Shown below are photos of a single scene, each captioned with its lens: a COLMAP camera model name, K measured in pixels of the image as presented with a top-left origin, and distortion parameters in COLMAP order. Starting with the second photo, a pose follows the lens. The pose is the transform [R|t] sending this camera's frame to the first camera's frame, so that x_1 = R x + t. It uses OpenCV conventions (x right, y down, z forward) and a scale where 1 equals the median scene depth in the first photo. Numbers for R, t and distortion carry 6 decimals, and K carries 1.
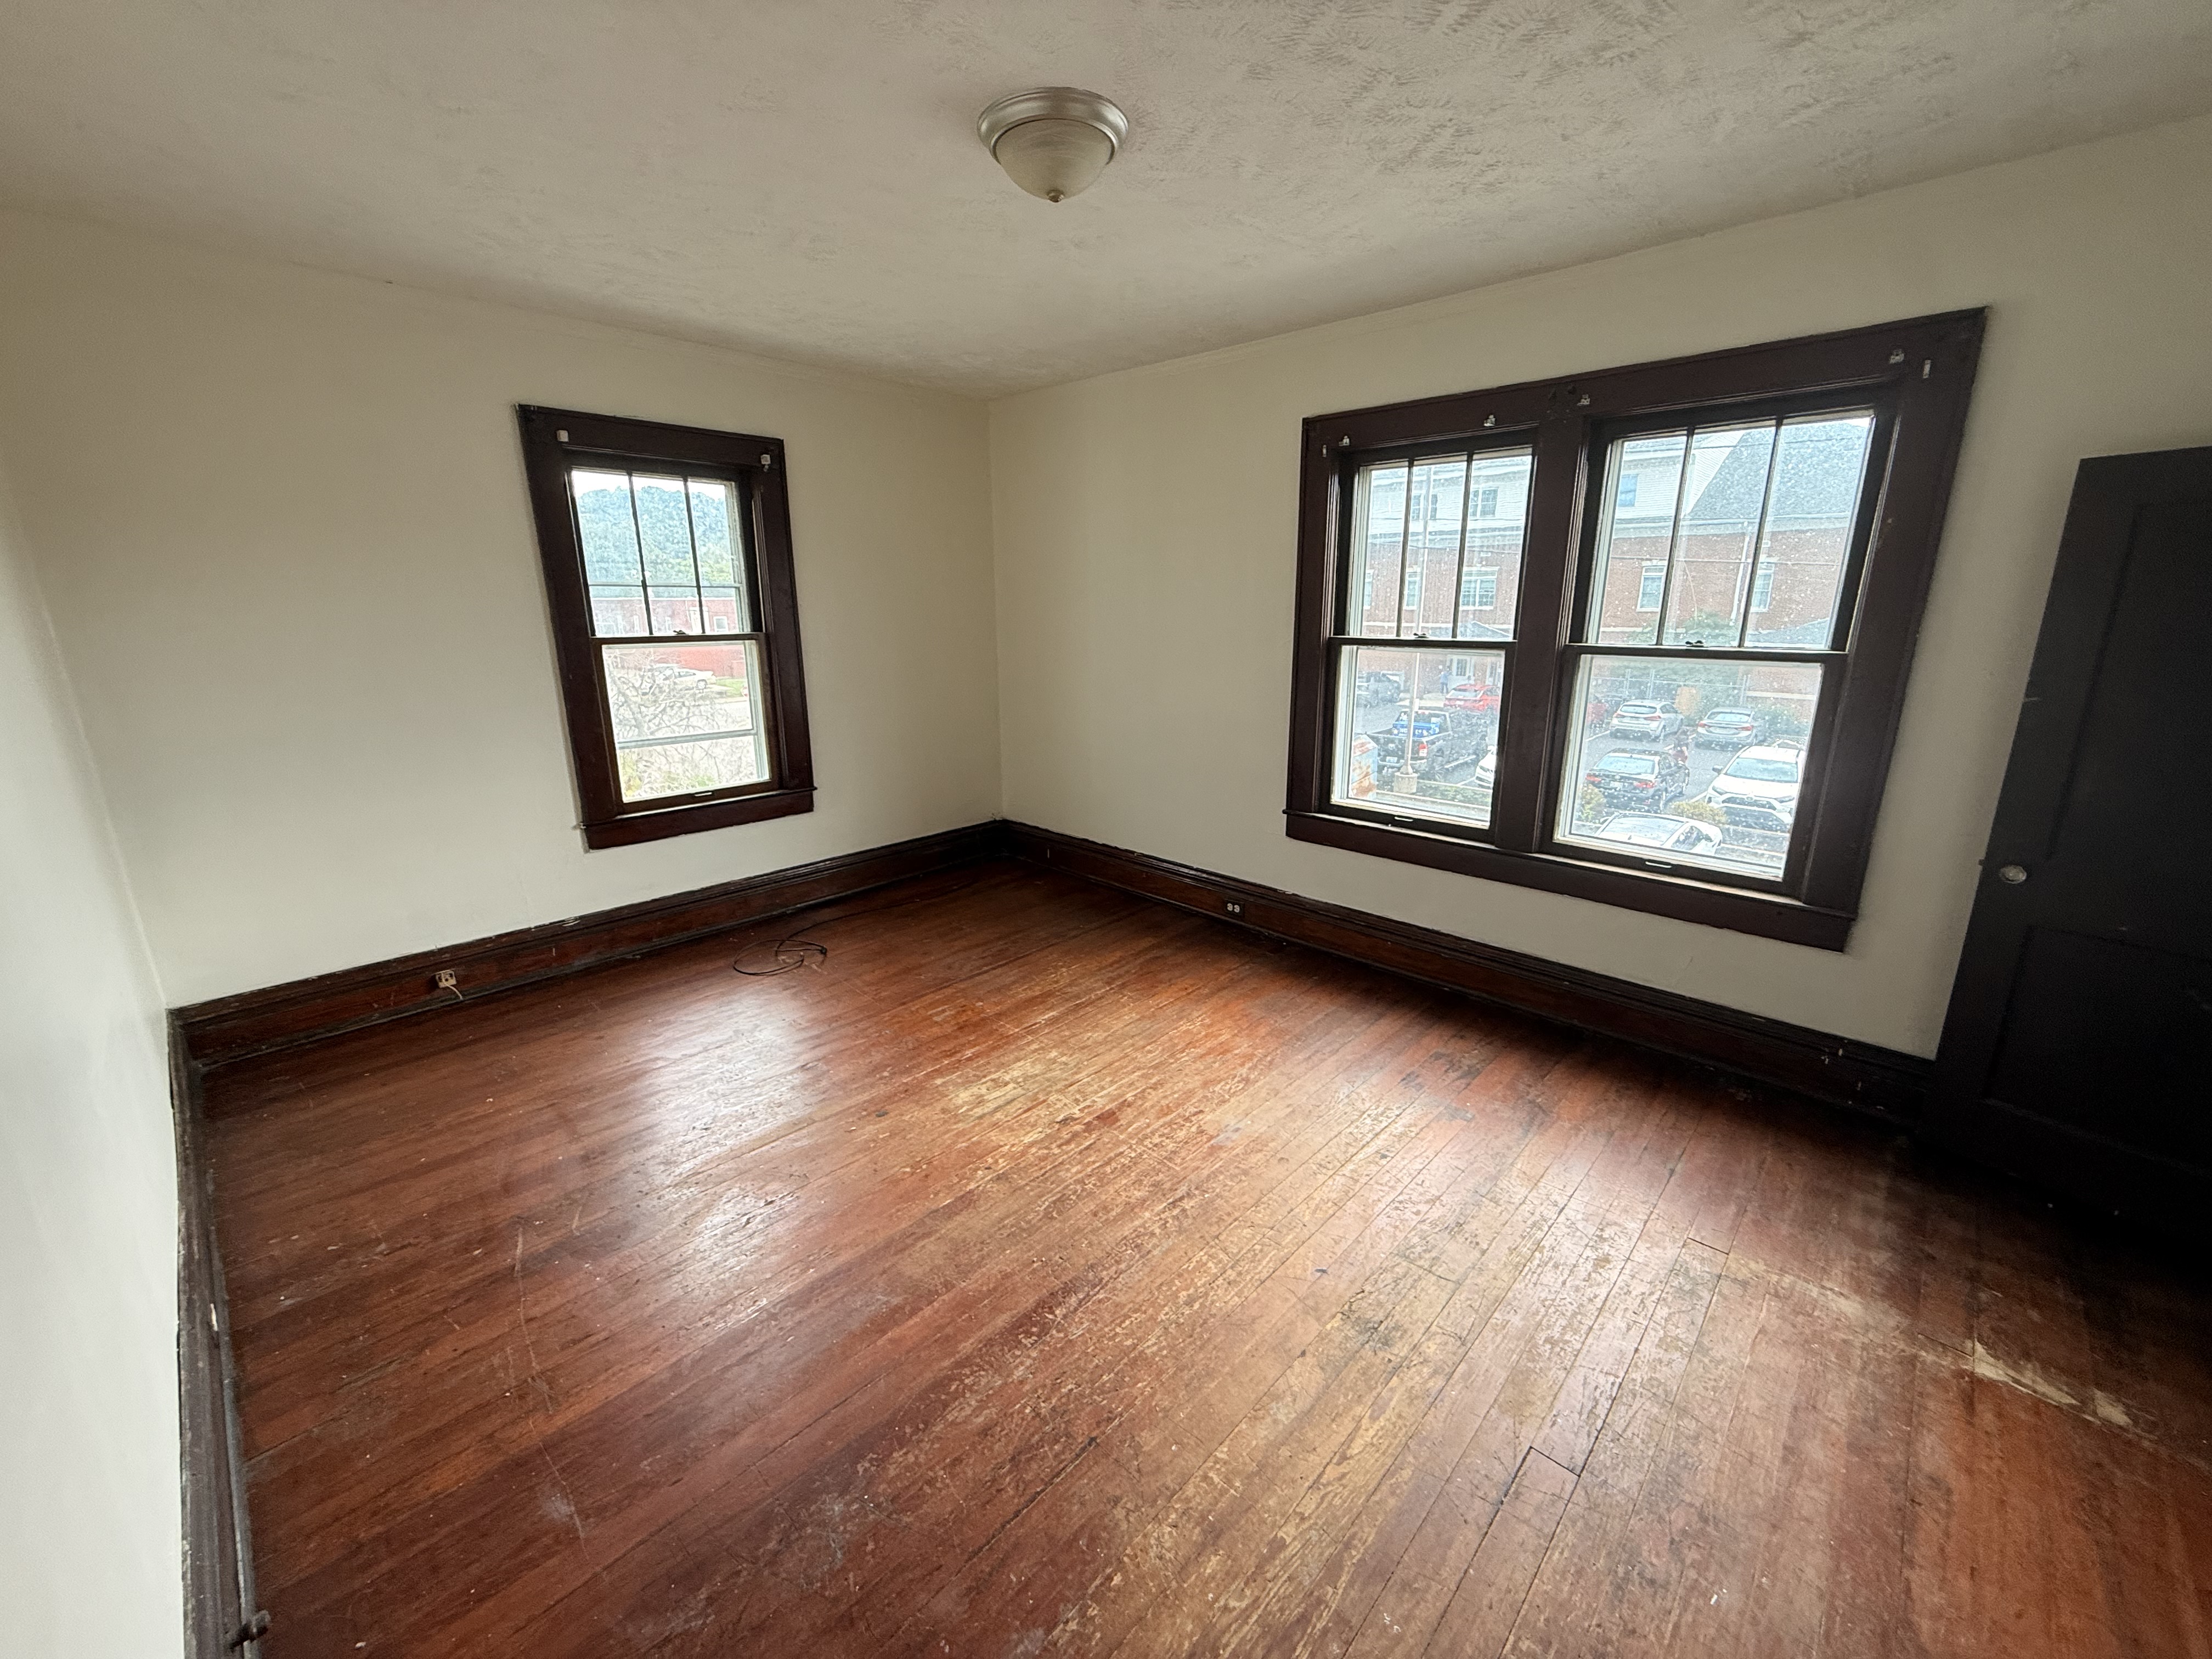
lens RADIAL K [[884.1, 0, 1100.9], [0, 884.1, 823.9], [0, 0, 1]] dist [0.000507, 0.000256]
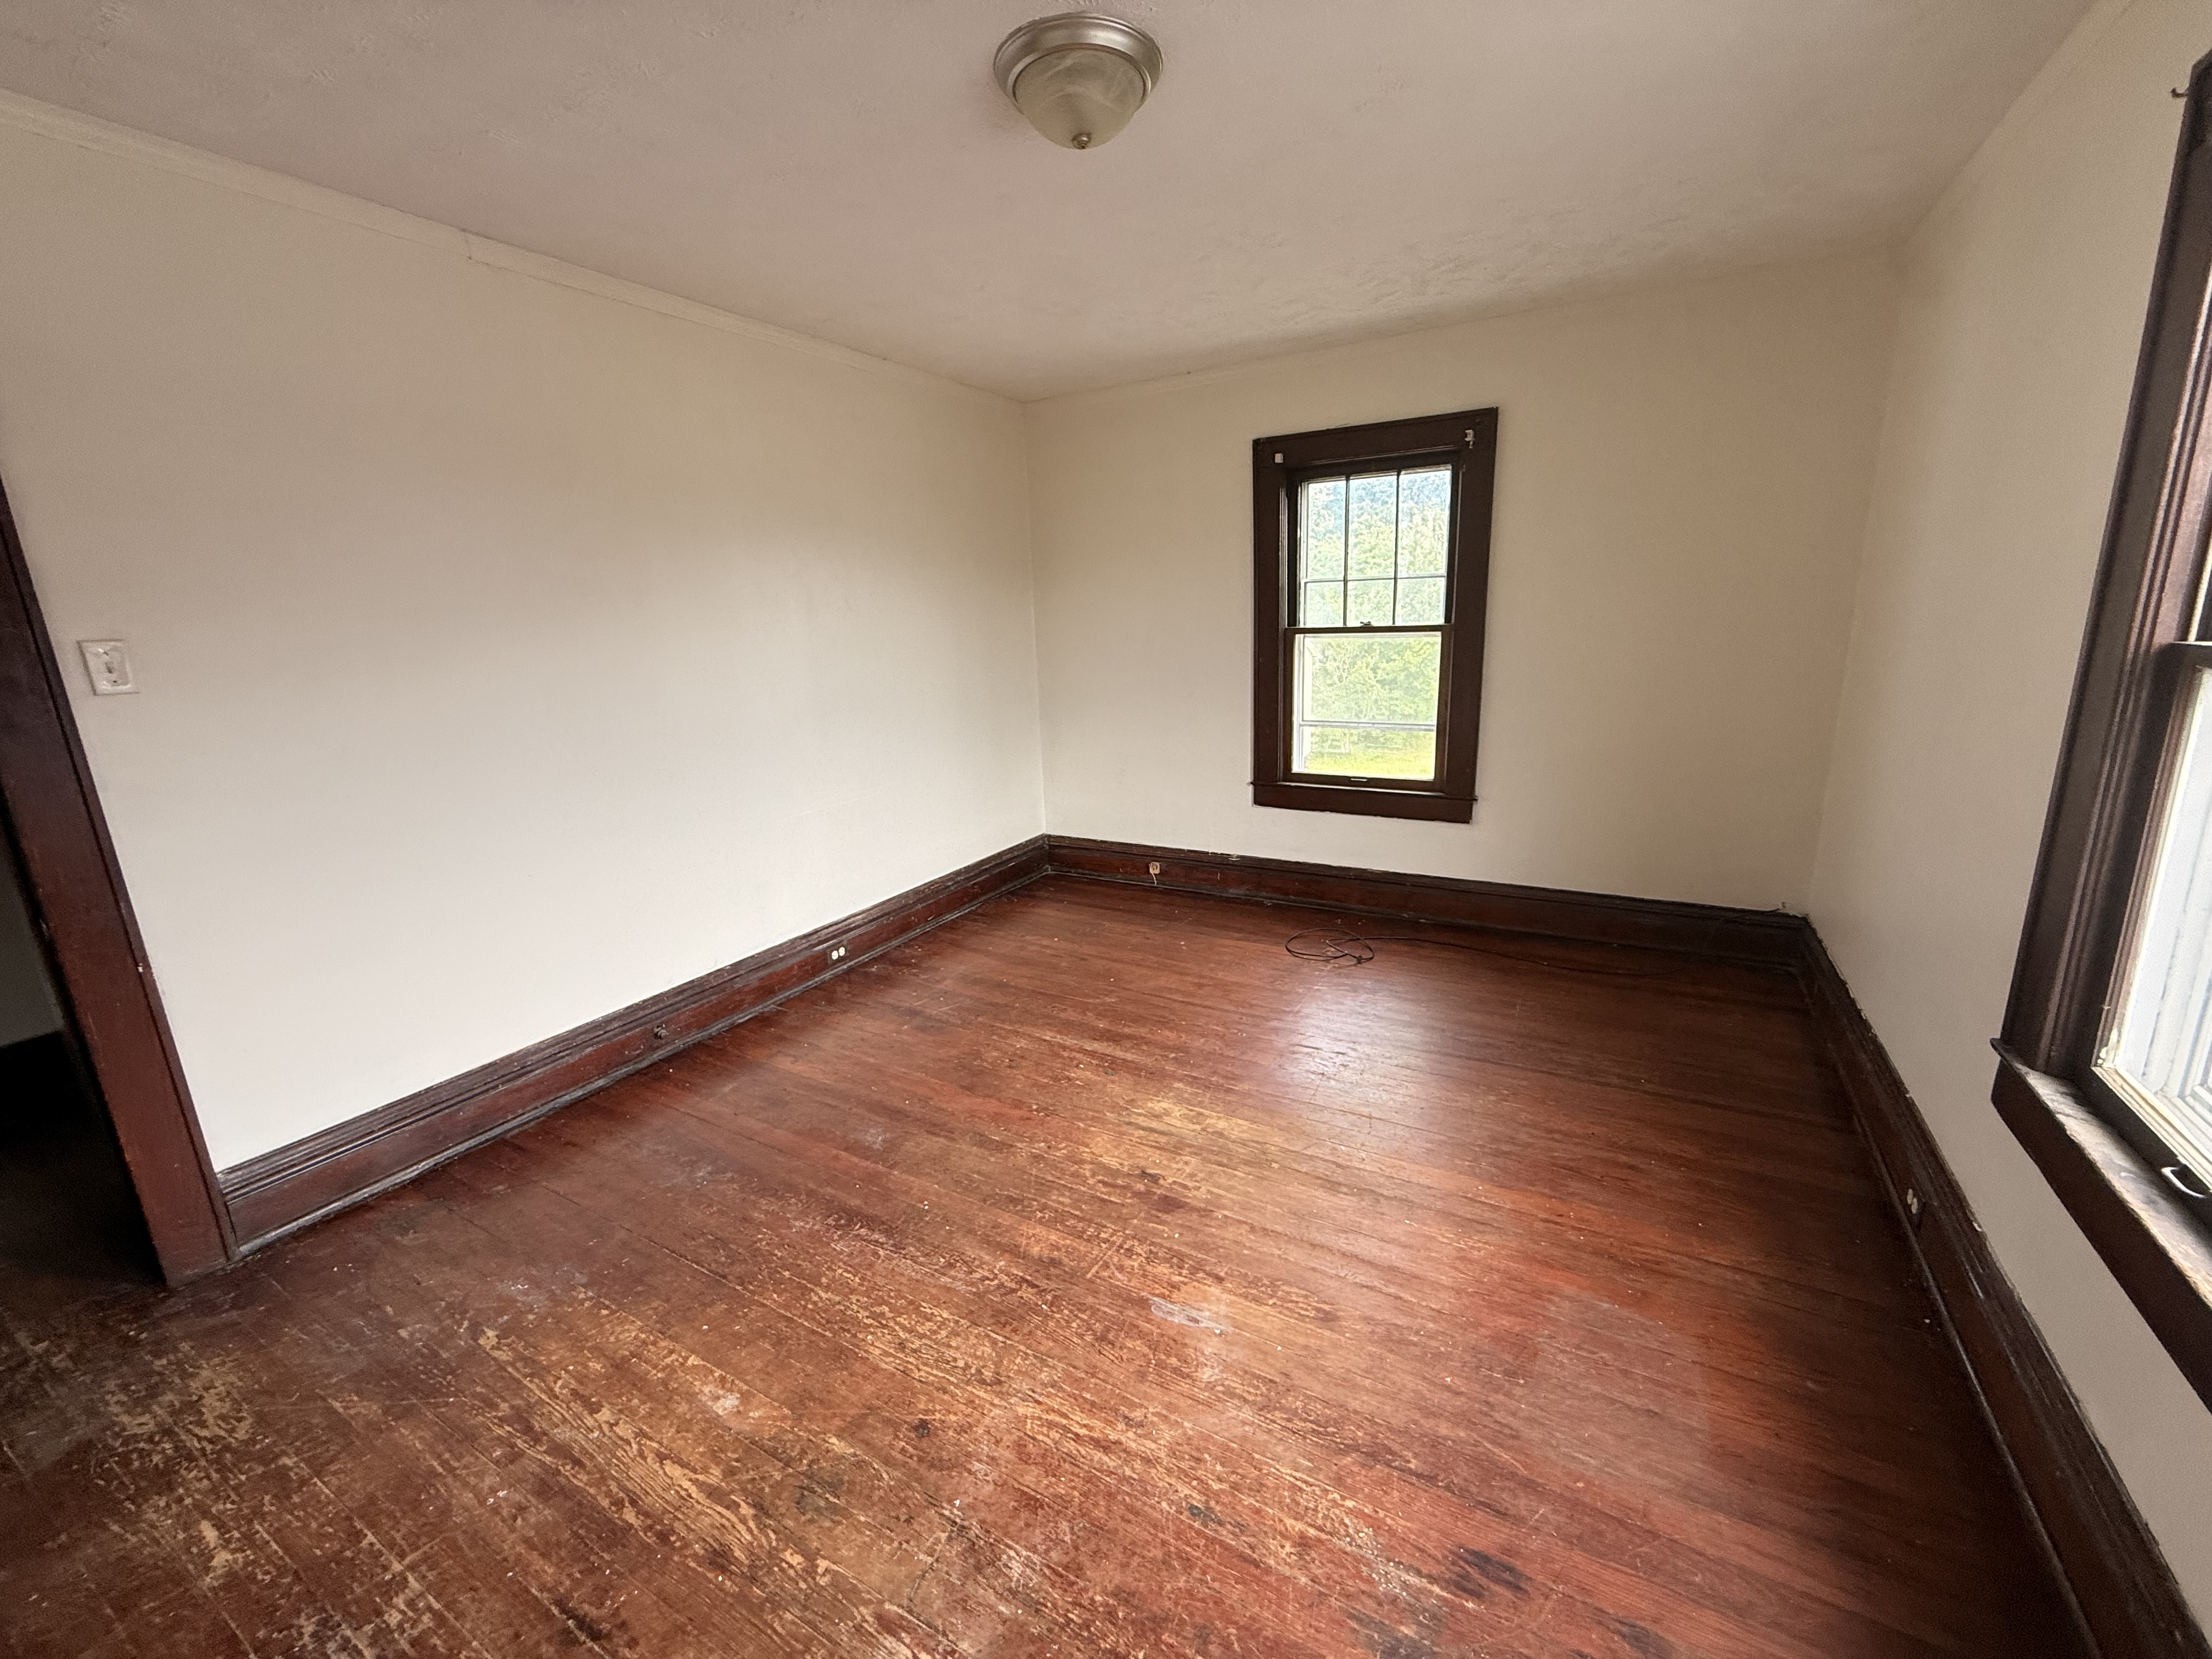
lens RADIAL K [[884.1, 0, 1100.9], [0, 884.1, 823.9], [0, 0, 1]] dist [0.000507, 0.000256]
pose [[0.241150, 0.217991, -0.945688, 0.527373], [-0.206442, 0.963667, 0.169493, -0.108500], [0.948277, 0.154356, 0.277391, 0.482690]]
